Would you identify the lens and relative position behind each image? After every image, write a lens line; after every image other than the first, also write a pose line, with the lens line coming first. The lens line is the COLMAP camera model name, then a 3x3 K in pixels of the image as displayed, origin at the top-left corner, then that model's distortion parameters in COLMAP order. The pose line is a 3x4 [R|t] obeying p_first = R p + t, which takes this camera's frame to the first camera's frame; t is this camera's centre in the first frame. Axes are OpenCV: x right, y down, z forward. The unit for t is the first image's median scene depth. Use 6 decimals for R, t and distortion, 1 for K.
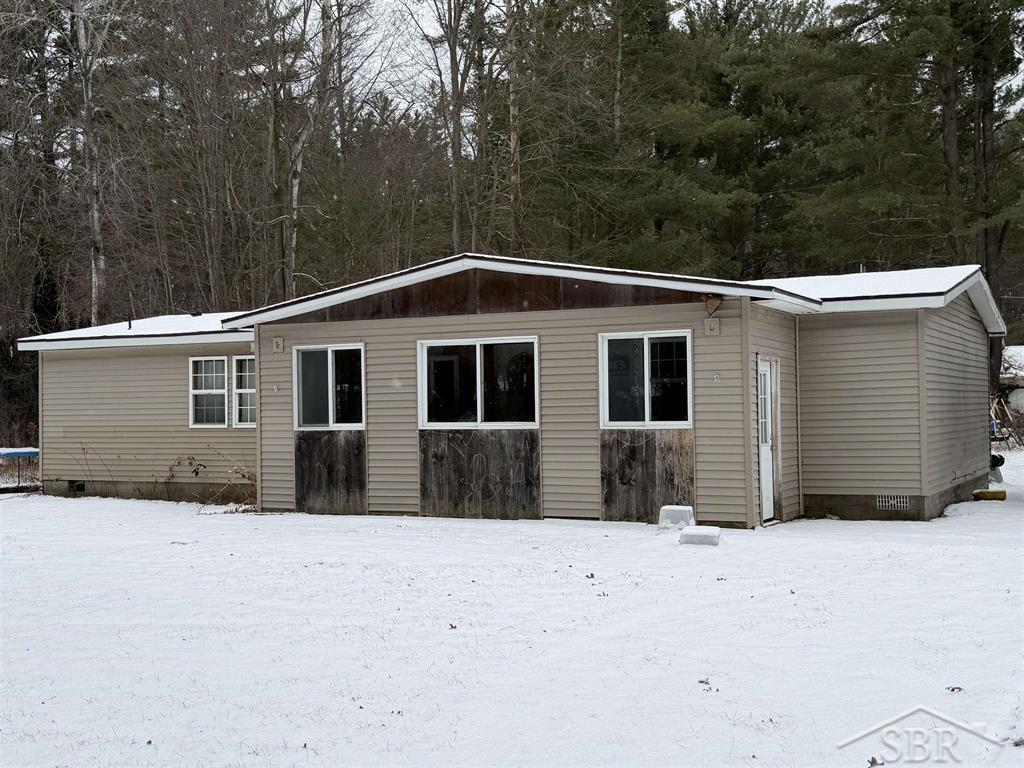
lens RADIAL K [[1261.4, 0, 512.0], [0, 1261.4, 384.0], [0, 0, 1]] dist [0.241116, -0.759655]
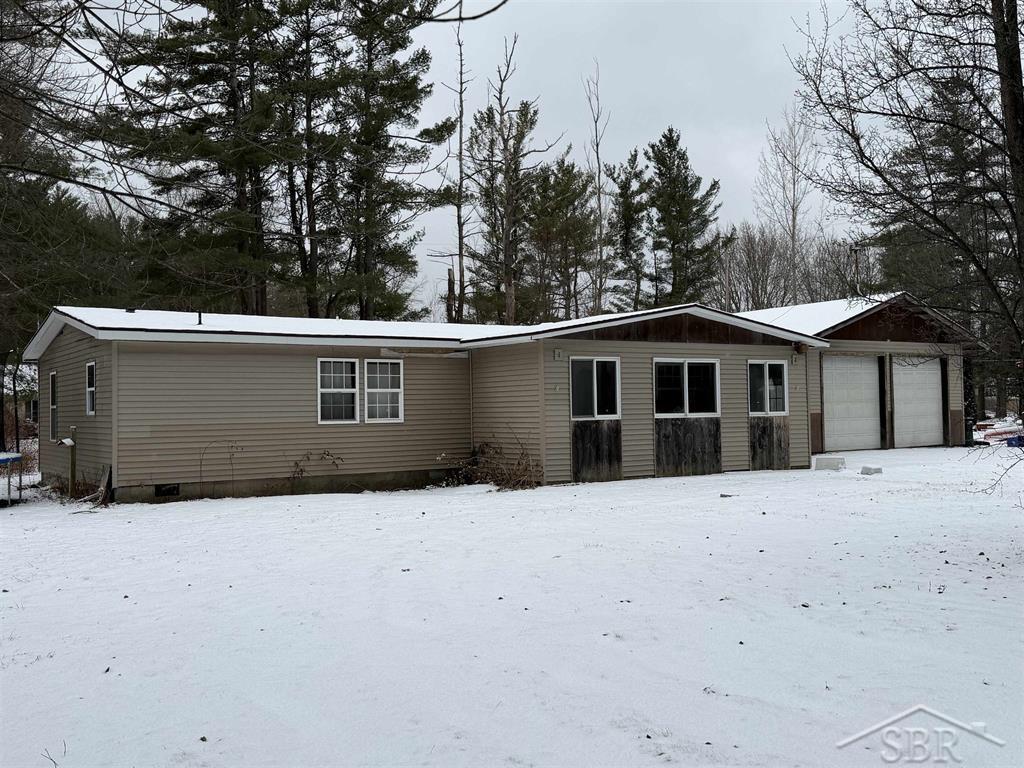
lens RADIAL K [[1008.4, 0, 512.0], [0, 1008.4, 384.0], [0, 0, 1]] dist [0.146018, 0.001444]
pose [[0.477922, 0.026568, 0.878000, -1.144357], [-0.007455, 0.999629, -0.026191, 0.027140], [-0.878371, 0.005972, 0.477943, 0.565307]]
